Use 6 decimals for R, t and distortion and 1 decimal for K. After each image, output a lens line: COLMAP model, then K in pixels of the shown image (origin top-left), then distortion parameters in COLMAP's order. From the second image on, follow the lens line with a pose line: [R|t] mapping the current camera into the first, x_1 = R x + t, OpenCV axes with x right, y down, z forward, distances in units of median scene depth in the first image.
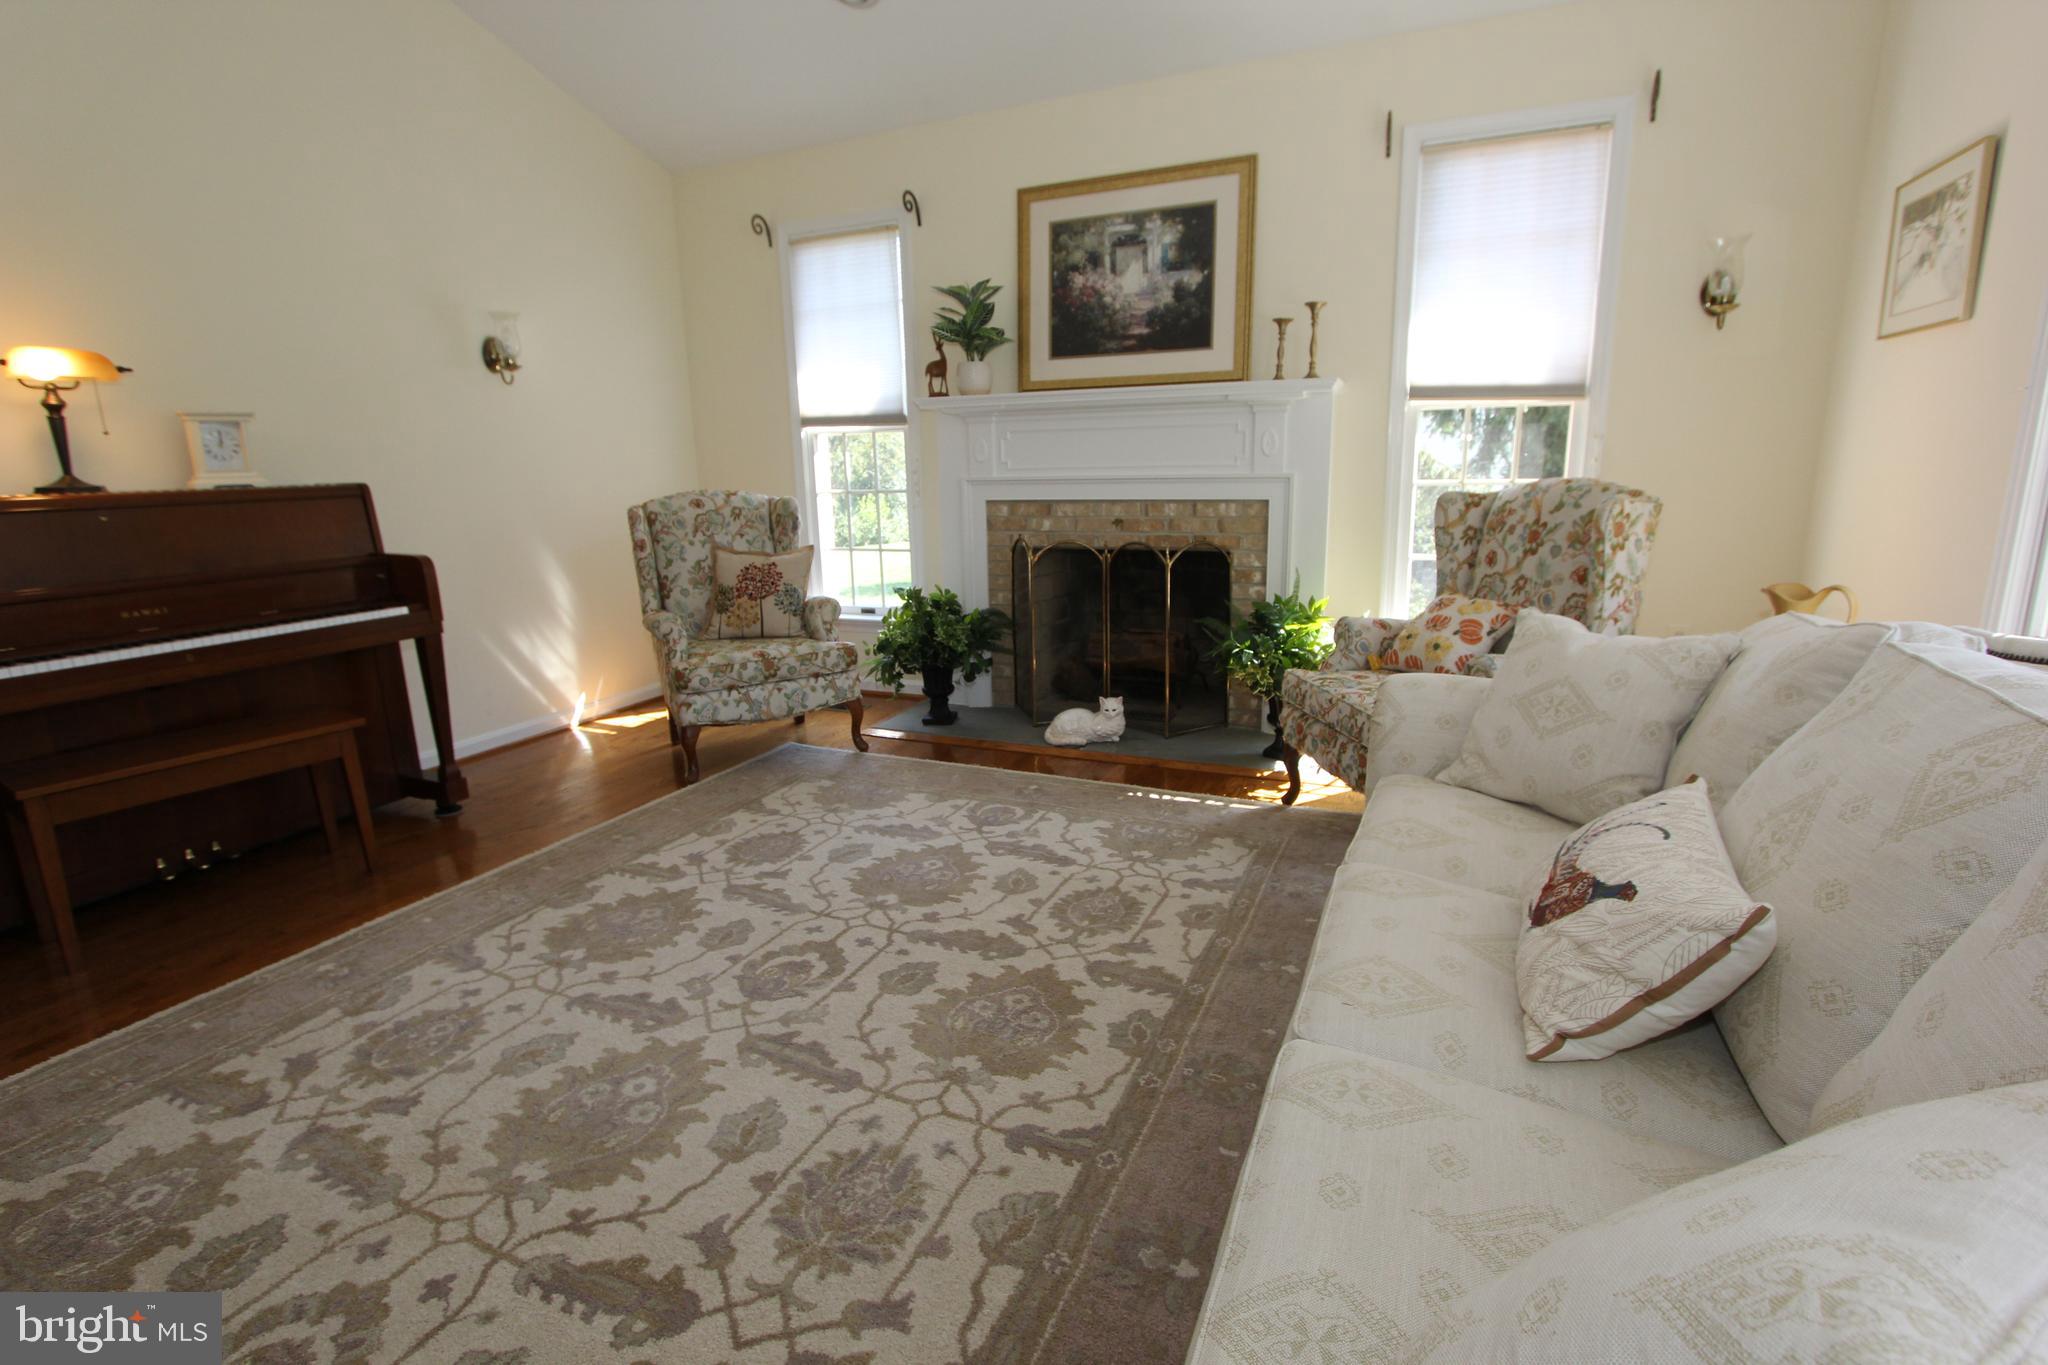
lens RADIAL K [[951.5, 0, 1017.7], [0, 951.5, 669.2], [0, 0, 1]] dist [-0.024817, 0.006724]
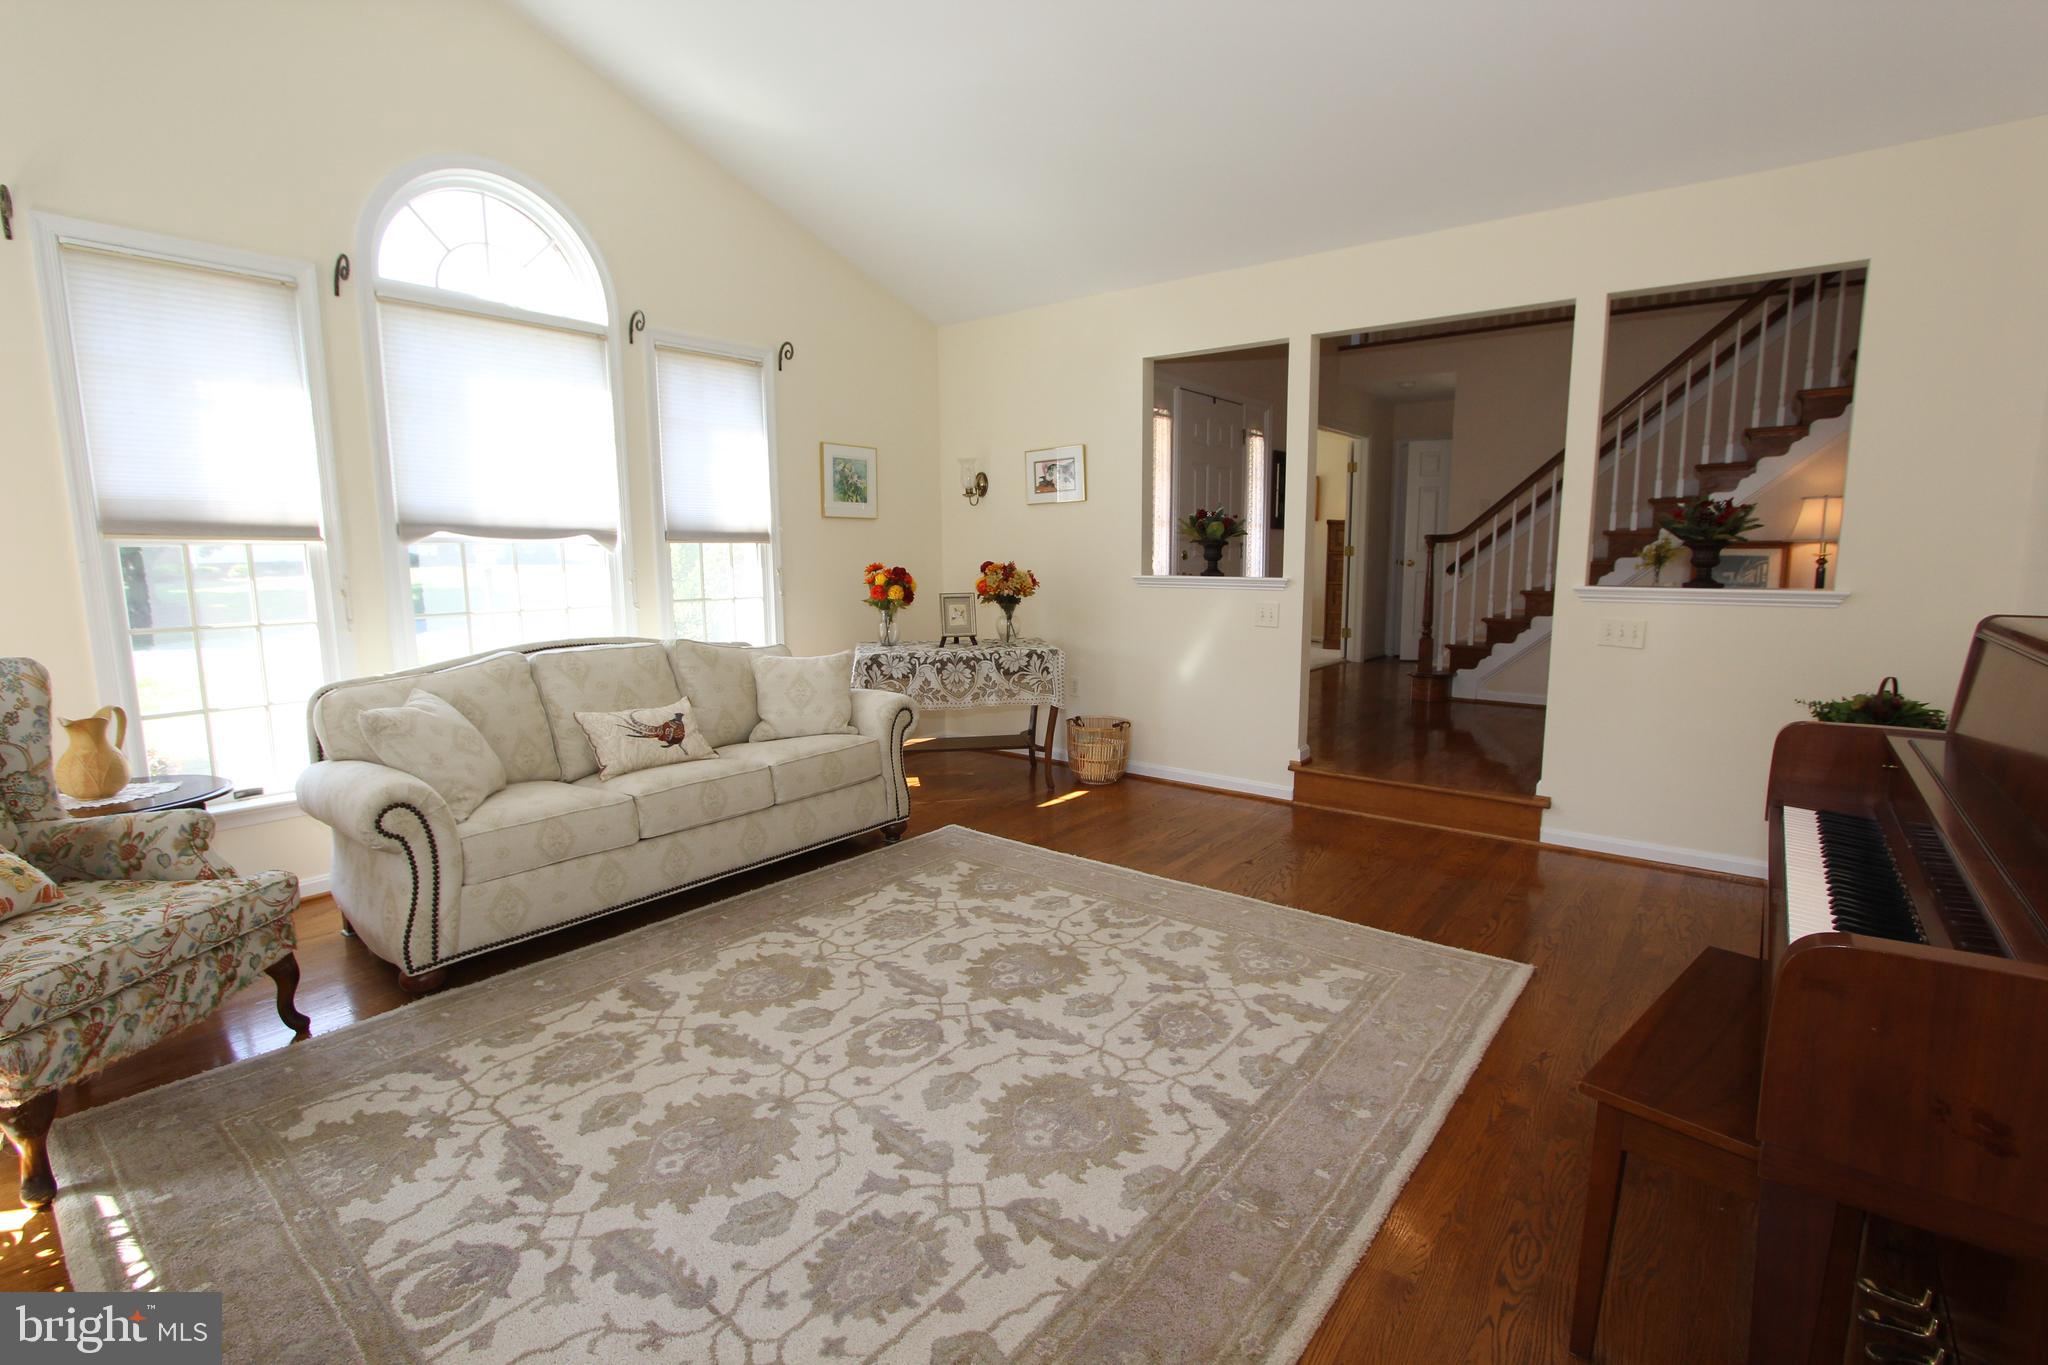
lens RADIAL K [[951.5, 0, 1014.2], [0, 951.5, 689.8], [0, 0, 1]] dist [-0.024817, 0.006724]
pose [[-0.969194, -0.004755, 0.246252, -0.561730], [0.083818, 0.933771, 0.347918, -0.387474], [-0.231597, 0.357841, -0.904606, 1.592064]]
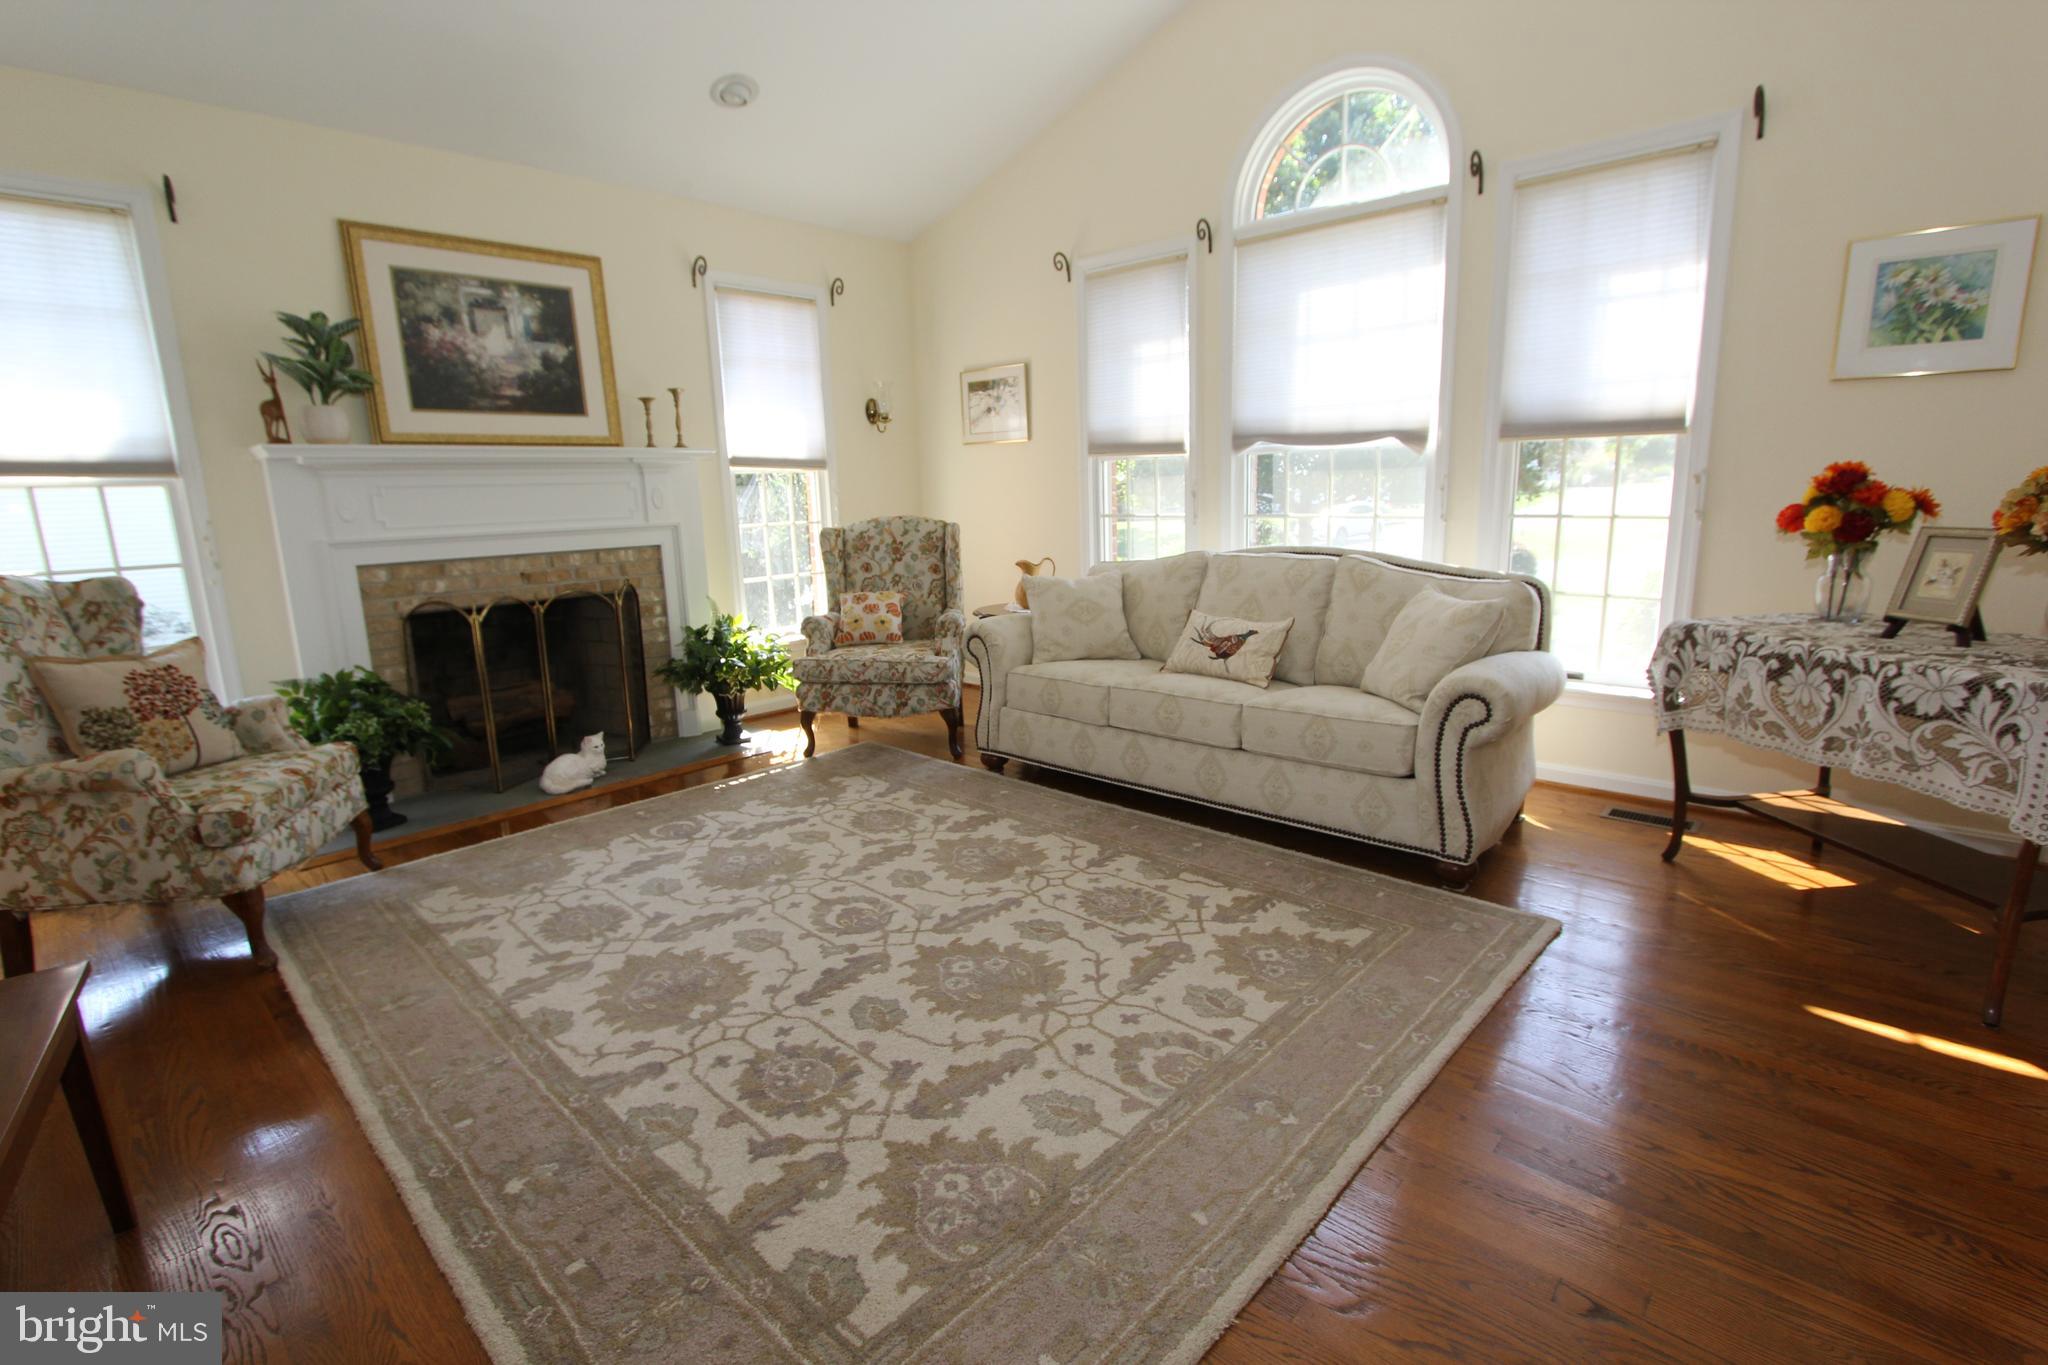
lens RADIAL K [[951.5, 0, 1013.5], [0, 951.5, 679.6], [0, 0, 1]] dist [-0.024817, 0.006724]
pose [[0.324662, -0.172469, 0.929973, -1.095345], [0.226872, 0.968730, 0.100454, -0.045526], [-0.918218, 0.178371, 0.353638, 0.279190]]
